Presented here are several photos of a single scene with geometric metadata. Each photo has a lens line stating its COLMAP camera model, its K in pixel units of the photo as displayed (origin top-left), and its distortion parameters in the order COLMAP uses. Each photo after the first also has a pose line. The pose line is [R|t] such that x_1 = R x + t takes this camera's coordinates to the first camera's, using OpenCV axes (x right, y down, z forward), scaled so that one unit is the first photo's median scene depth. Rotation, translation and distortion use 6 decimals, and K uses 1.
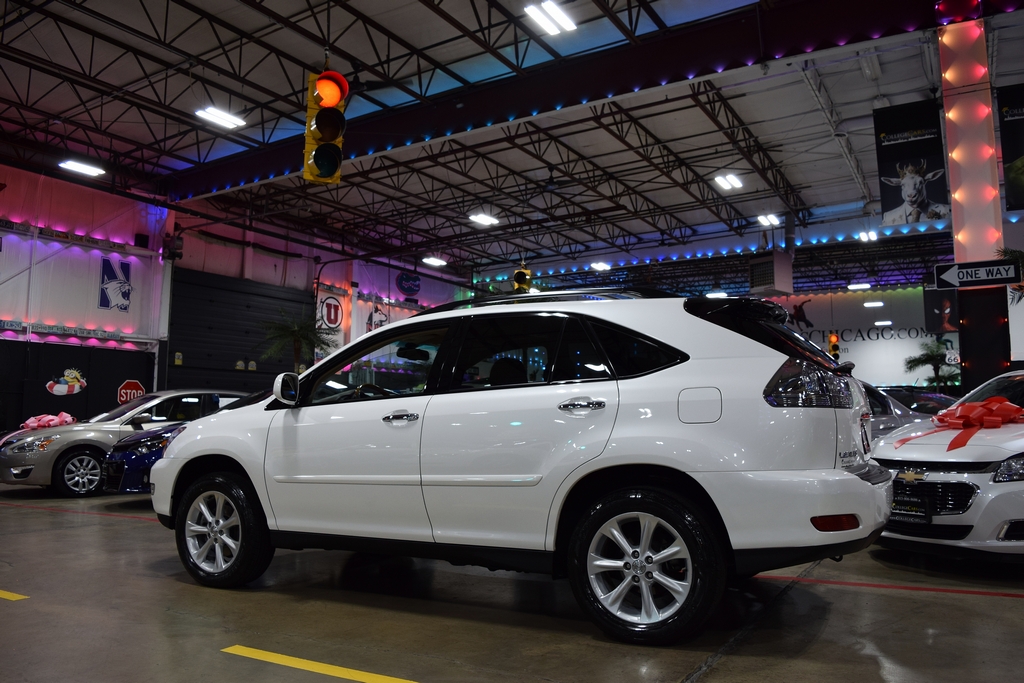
lens RADIAL K [[796.4, 0, 519.4], [0, 796.4, 340.5], [0, 0, 1]] dist [-0.099468, 0.025122]
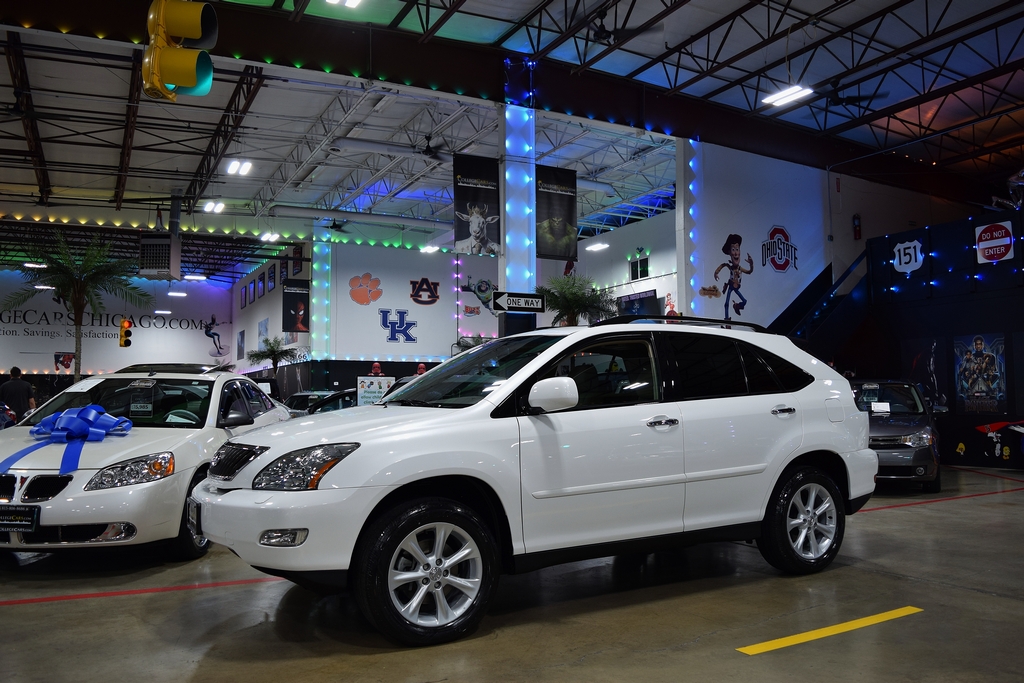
lens RADIAL K [[796.4, 0, 517.8], [0, 796.4, 342.7], [0, 0, 1]] dist [-0.099468, 0.025122]
pose [[0.529251, 0.061331, 0.846246, -0.473551], [-0.079622, 0.996573, -0.022429, 0.010941], [-0.844721, -0.055509, 0.532321, 0.238312]]
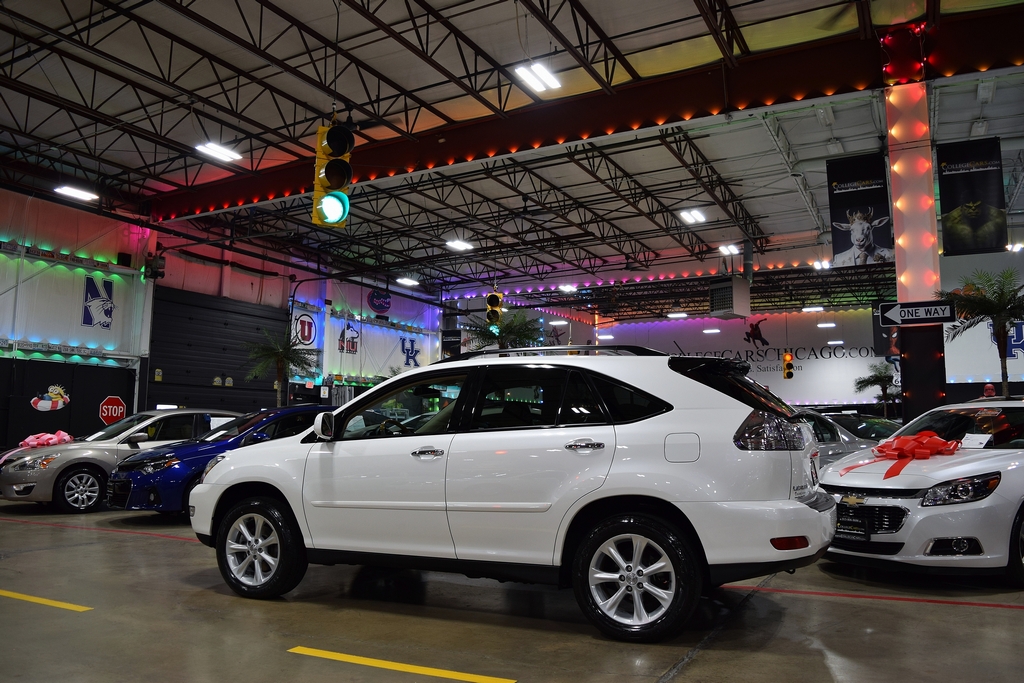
lens RADIAL K [[796.4, 0, 520.9], [0, 796.4, 342.1], [0, 0, 1]] dist [-0.099468, 0.025122]
pose [[0.998470, 0.011092, 0.054168, -0.030808], [-0.010494, 0.999881, -0.011313, -0.022124], [-0.054287, 0.010727, 0.998468, -0.074074]]
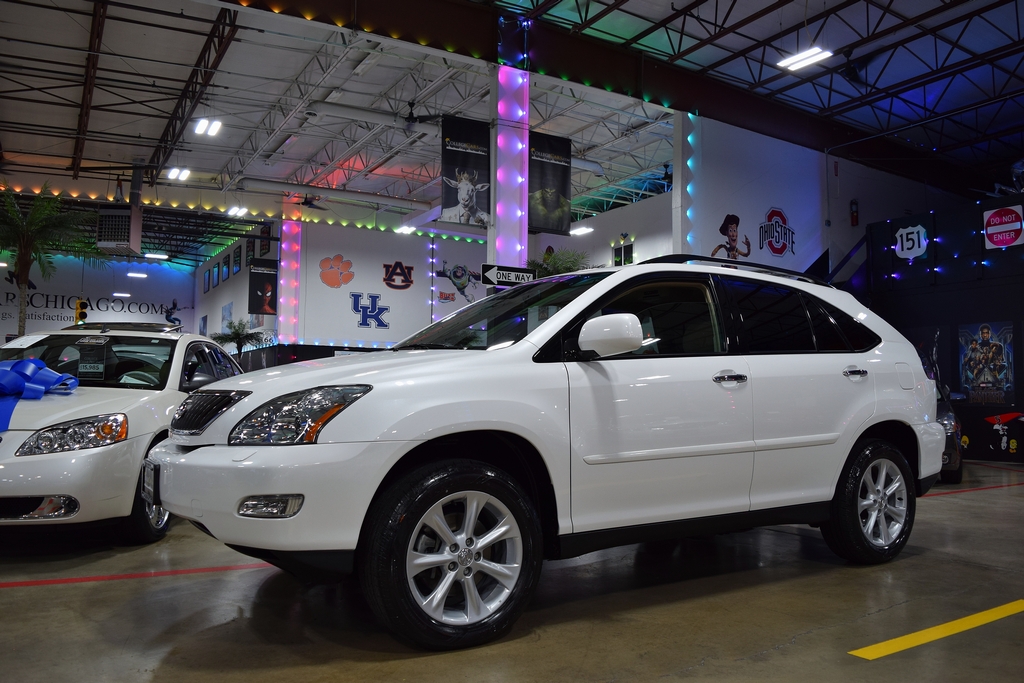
lens RADIAL K [[796.4, 0, 518.2], [0, 796.4, 343.0], [0, 0, 1]] dist [-0.099468, 0.025122]
pose [[0.489119, 0.069163, 0.869470, -0.421327], [-0.097935, 0.994902, -0.024048, 0.040734], [-0.866701, -0.073389, 0.493399, 0.307651]]
